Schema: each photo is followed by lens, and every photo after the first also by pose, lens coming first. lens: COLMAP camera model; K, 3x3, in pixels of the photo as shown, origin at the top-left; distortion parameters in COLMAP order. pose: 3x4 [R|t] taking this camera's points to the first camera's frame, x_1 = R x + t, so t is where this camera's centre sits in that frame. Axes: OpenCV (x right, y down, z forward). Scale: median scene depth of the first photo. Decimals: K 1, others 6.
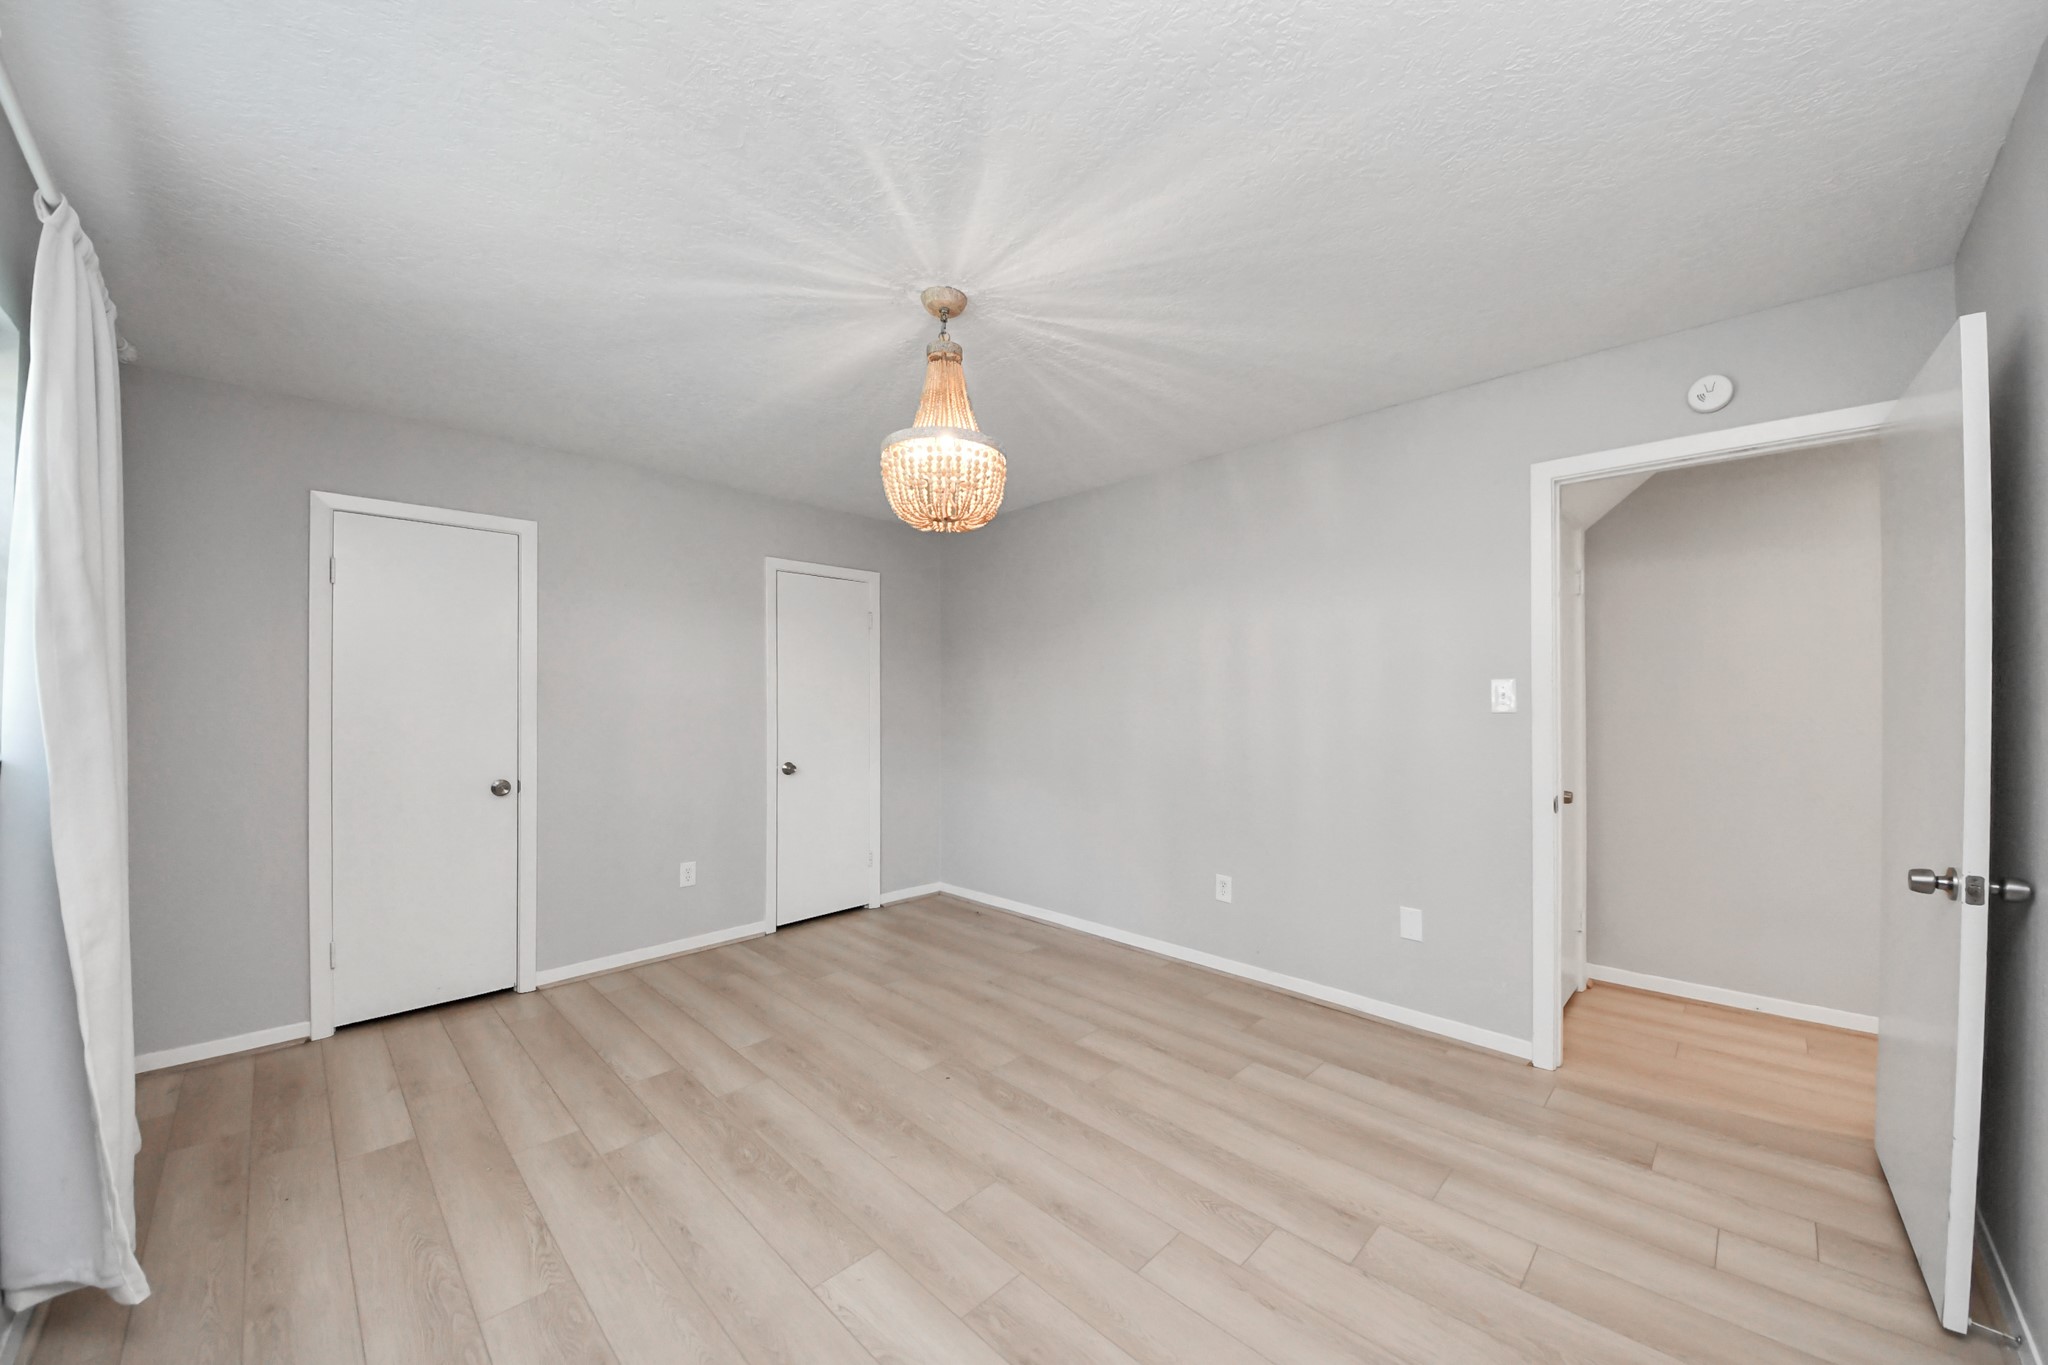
lens RADIAL K [[726.4, 0, 1018.3], [0, 726.4, 686.5], [0, 0, 1]] dist [0.053609, -0.028975]
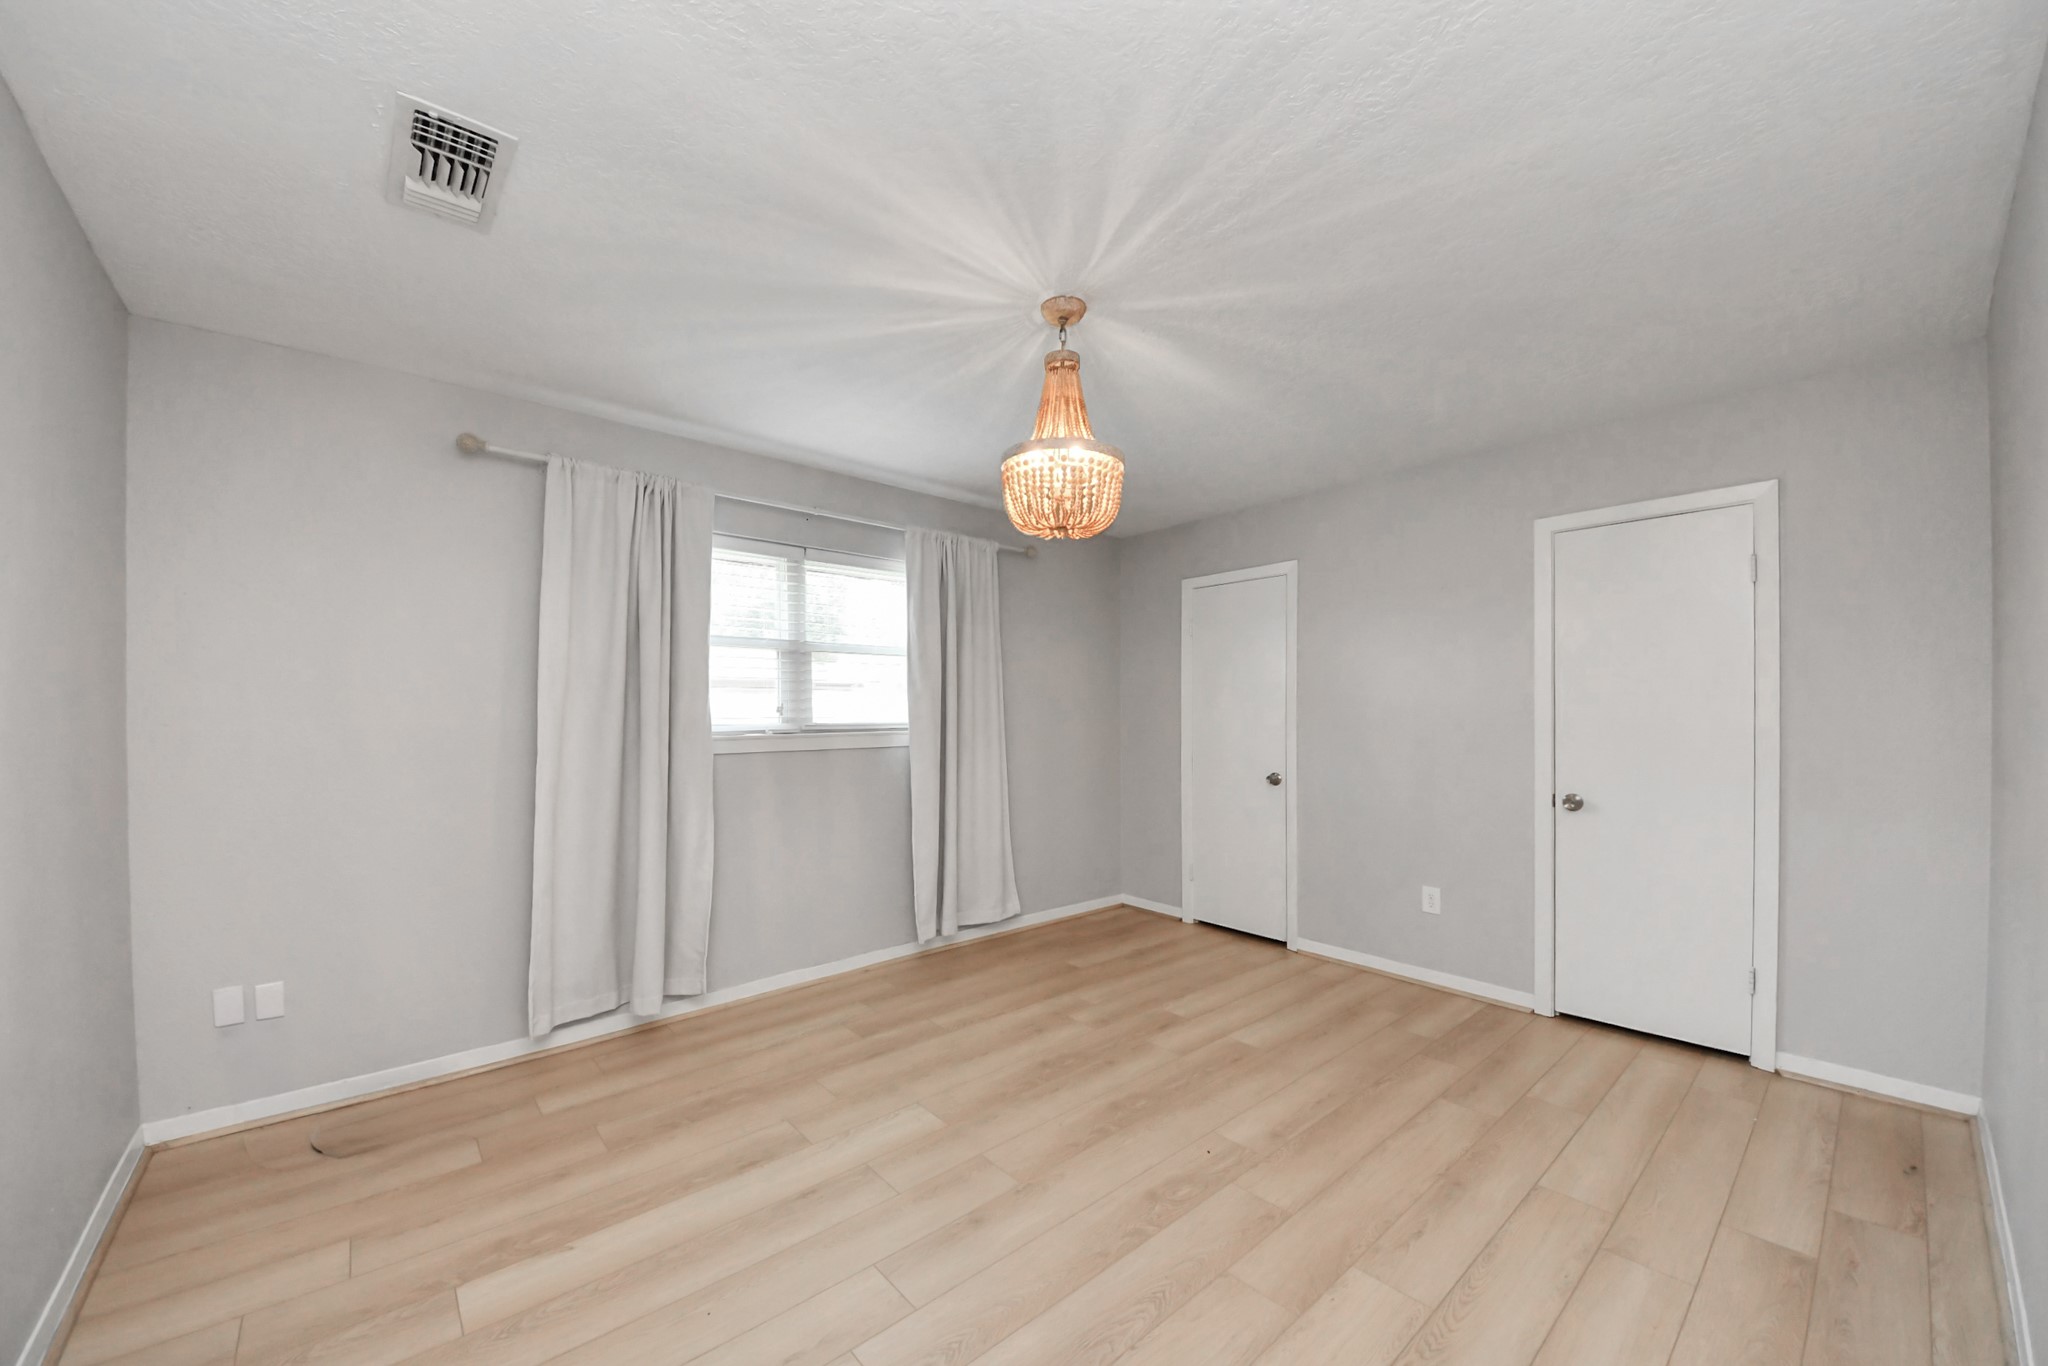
lens RADIAL K [[763.5, 0, 1033.4], [0, 763.5, 686.7], [0, 0, 1]] dist [0.020315, -0.014592]
pose [[-0.059358, -0.037857, -0.997519, 0.633845], [0.017702, 0.999084, -0.038970, 0.023673], [0.998080, -0.019971, -0.058633, 0.670583]]
